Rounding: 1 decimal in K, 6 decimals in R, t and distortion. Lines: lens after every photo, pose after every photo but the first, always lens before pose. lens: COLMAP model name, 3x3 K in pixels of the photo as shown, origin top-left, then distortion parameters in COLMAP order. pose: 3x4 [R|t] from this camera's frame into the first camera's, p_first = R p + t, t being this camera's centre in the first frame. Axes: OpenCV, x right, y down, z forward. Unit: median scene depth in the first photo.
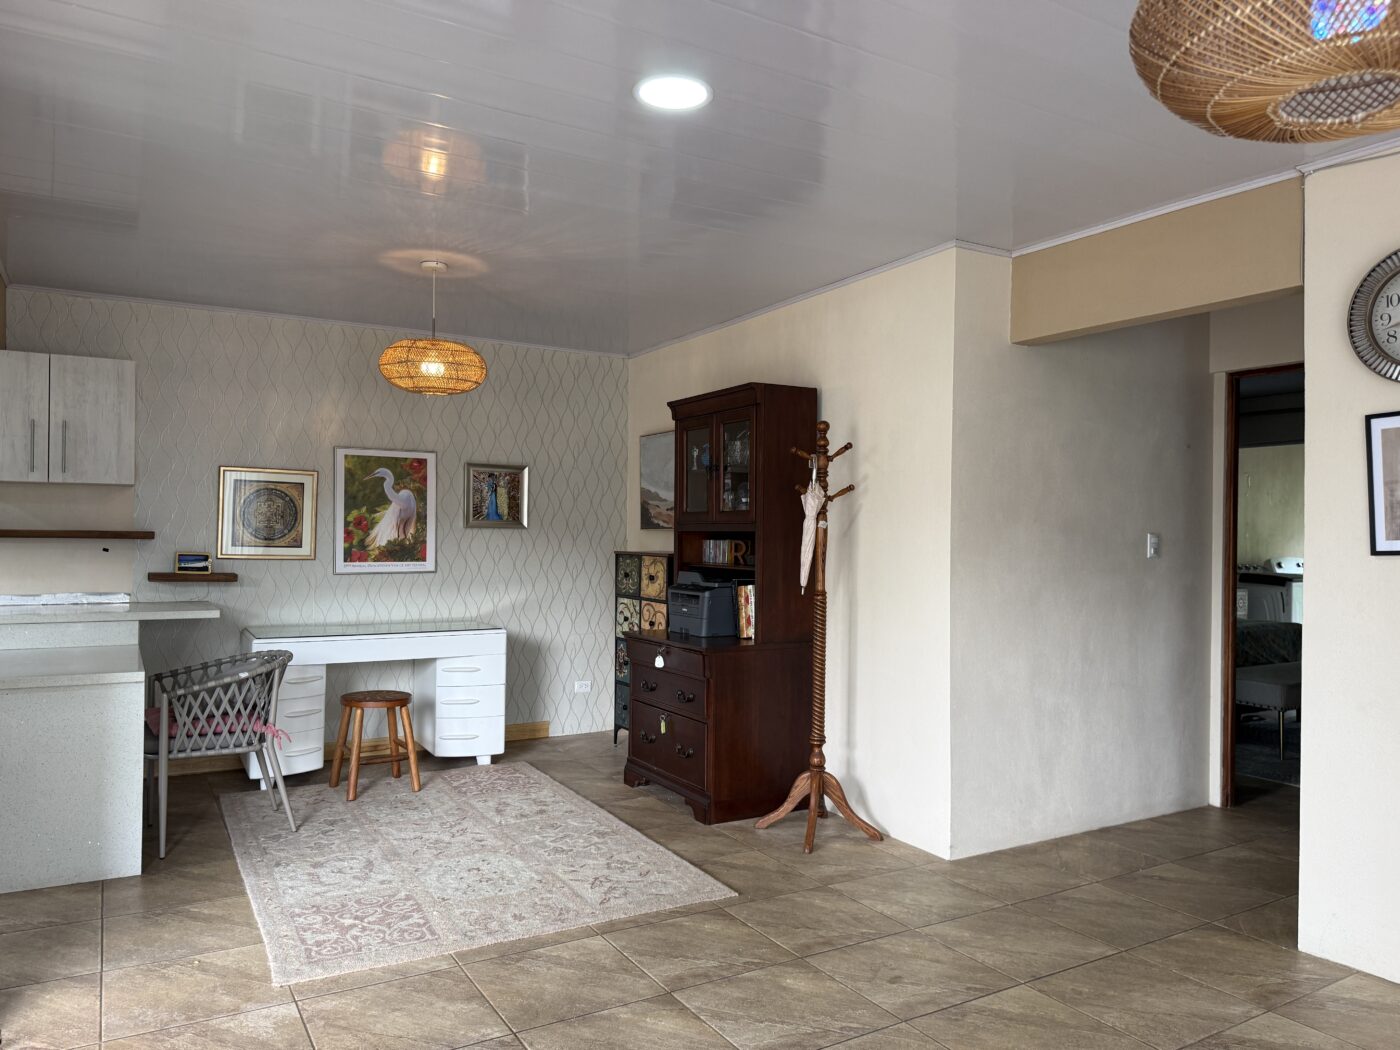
lens RADIAL K [[989.4, 0, 704.8], [0, 989.4, 527.3], [0, 0, 1]] dist [0.053690, -0.067016]
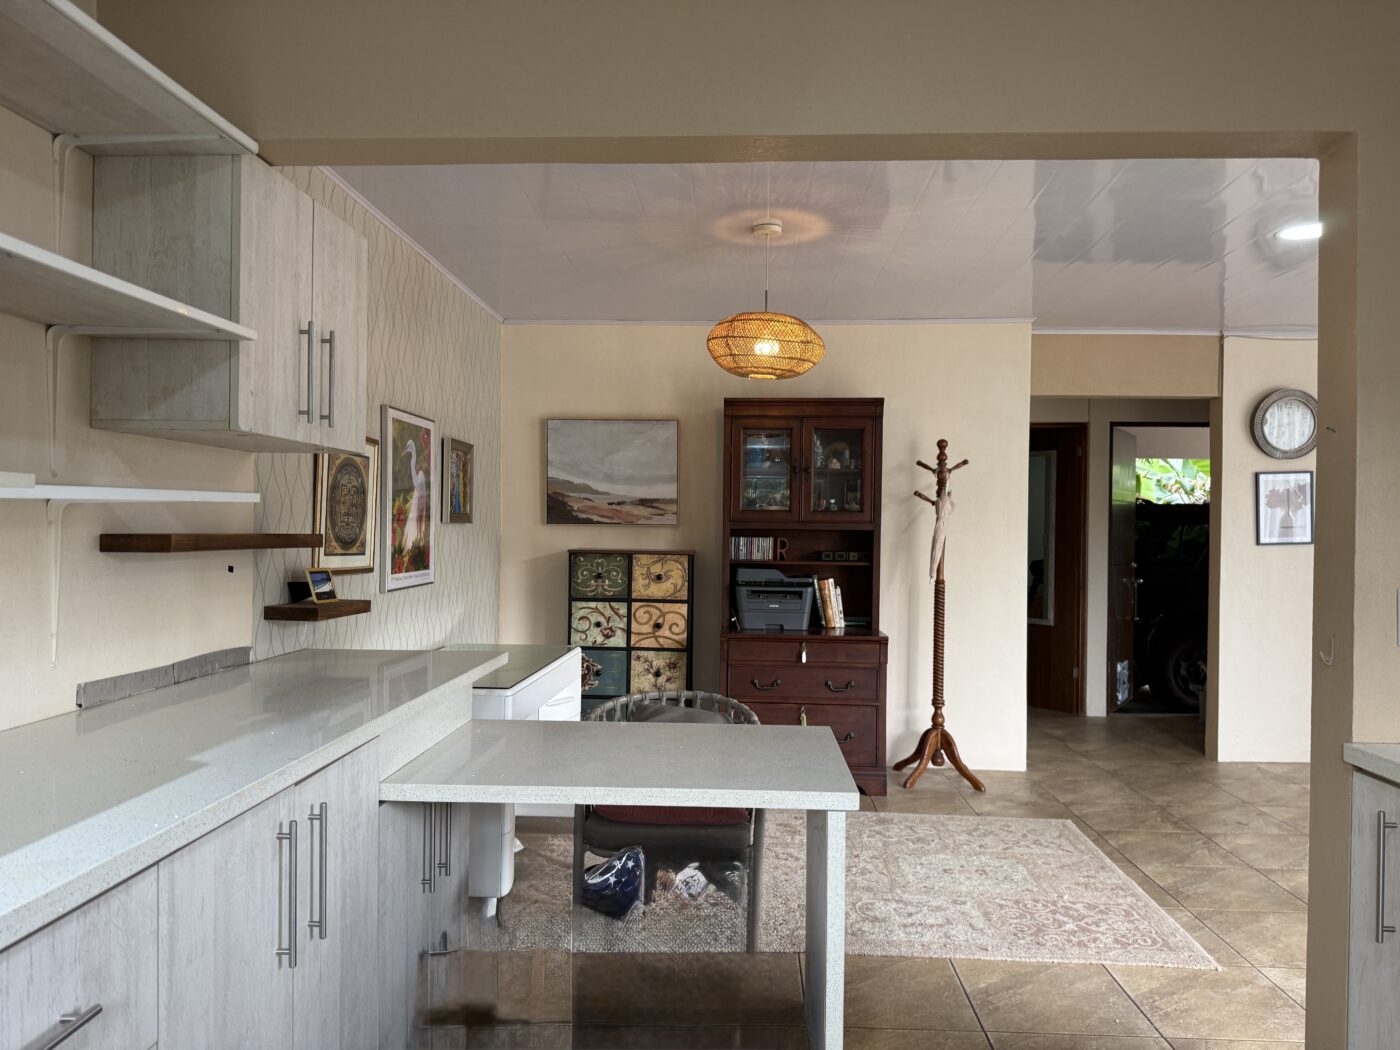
lens RADIAL K [[989.4, 0, 704.8], [0, 989.4, 527.3], [0, 0, 1]] dist [0.053690, -0.067016]
pose [[0.545109, -0.003119, 0.838360, -1.121246], [-0.012068, 0.999860, 0.011567, -0.010961], [-0.838279, -0.016422, 0.544995, 0.616288]]
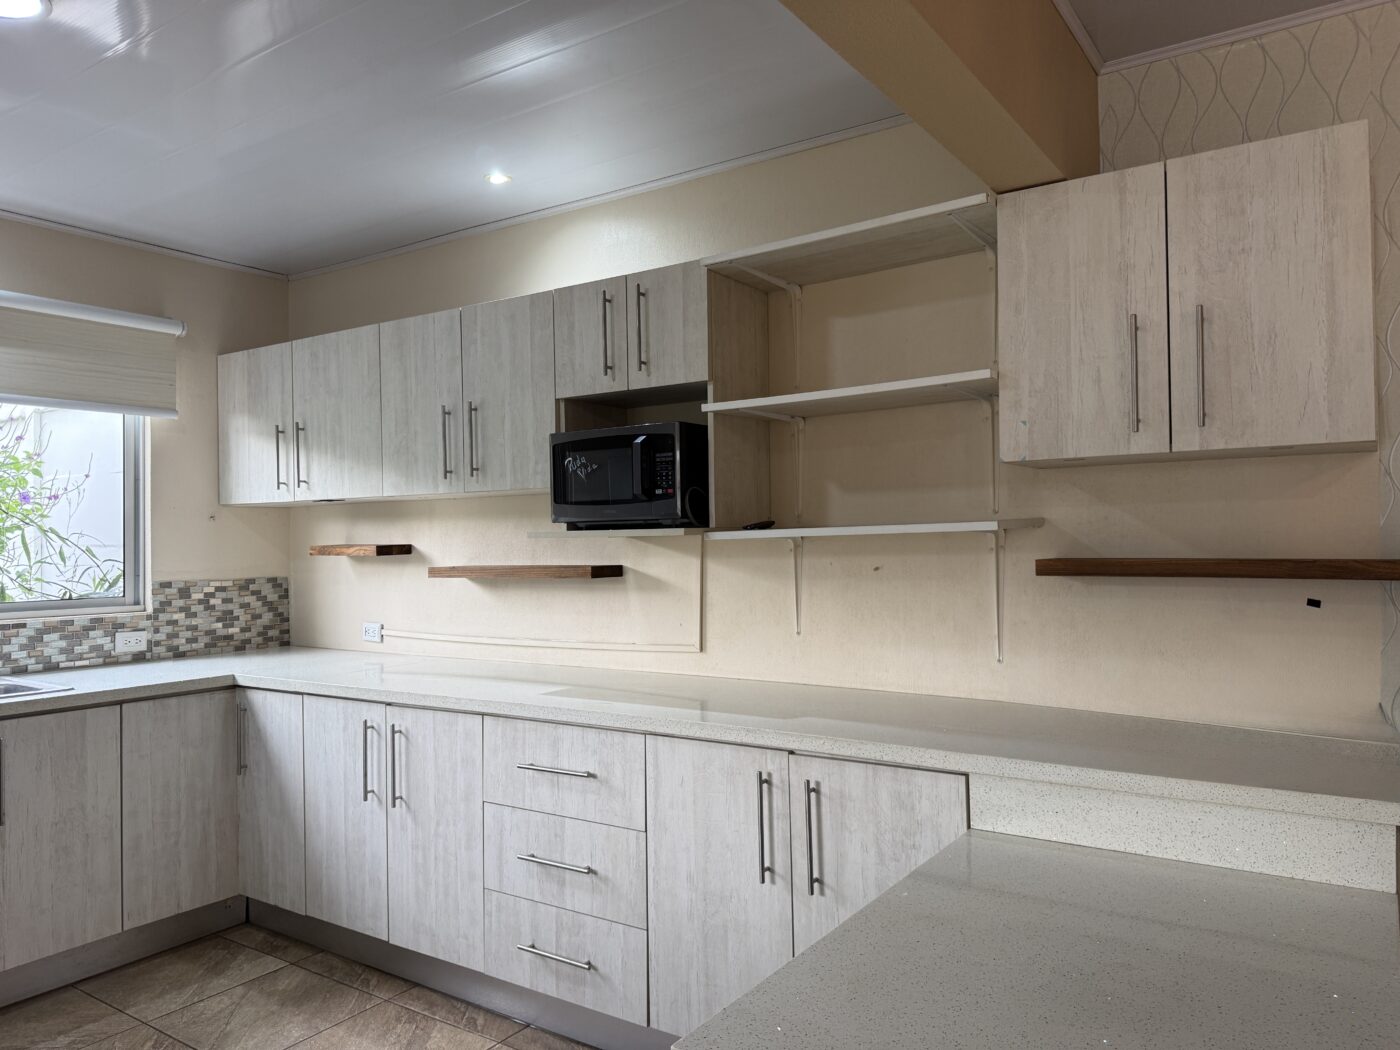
lens RADIAL K [[984.3, 0, 699.4], [0, 984.3, 534.2], [0, 0, 1]] dist [0.075921, -0.099636]
pose [[0.423215, -0.021742, -0.905769, -0.397460], [0.024991, 0.999612, -0.012318, -0.010035], [0.905685, -0.017423, 0.423594, 0.715362]]
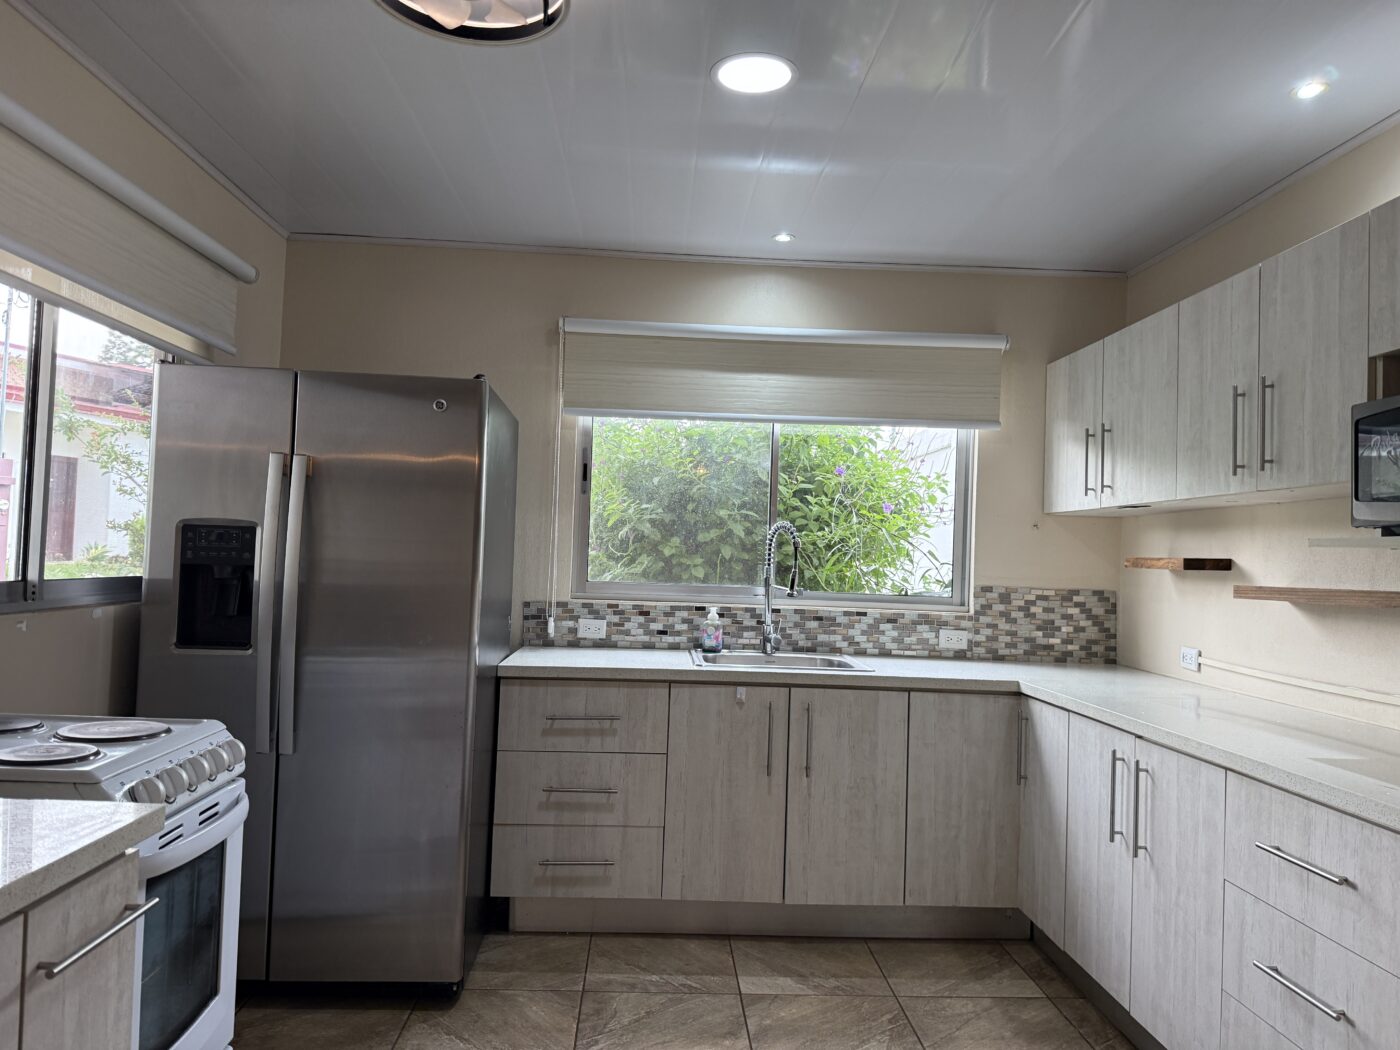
lens RADIAL K [[989.4, 0, 704.8], [0, 989.4, 527.3], [0, 0, 1]] dist [0.053690, -0.067016]
pose [[-0.466944, -0.054110, -0.882630, -0.463356], [-0.032904, 0.998498, -0.043806, 0.004377], [0.883675, 0.008587, -0.468023, 0.864468]]
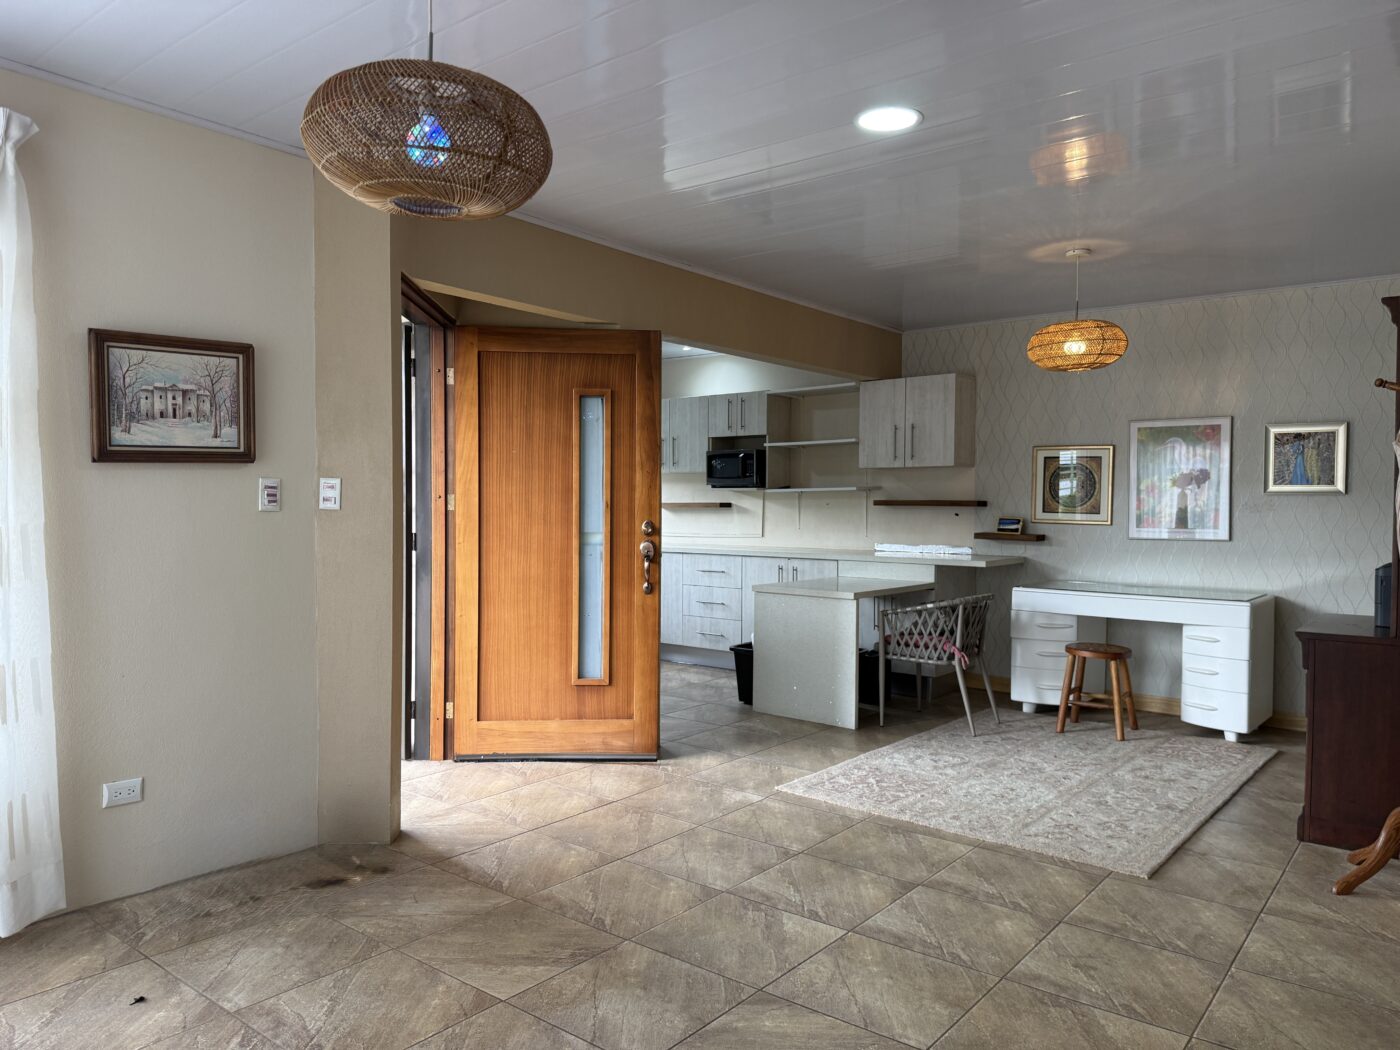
lens RADIAL K [[986.8, 0, 699.0], [0, 986.8, 519.3], [0, 0, 1]] dist [0.101605, -0.135072]
pose [[0.352917, 0.005549, -0.935638, 0.667214], [0.004478, 0.999961, 0.007620, 0.021163], [0.935644, -0.006879, 0.352879, 0.242942]]
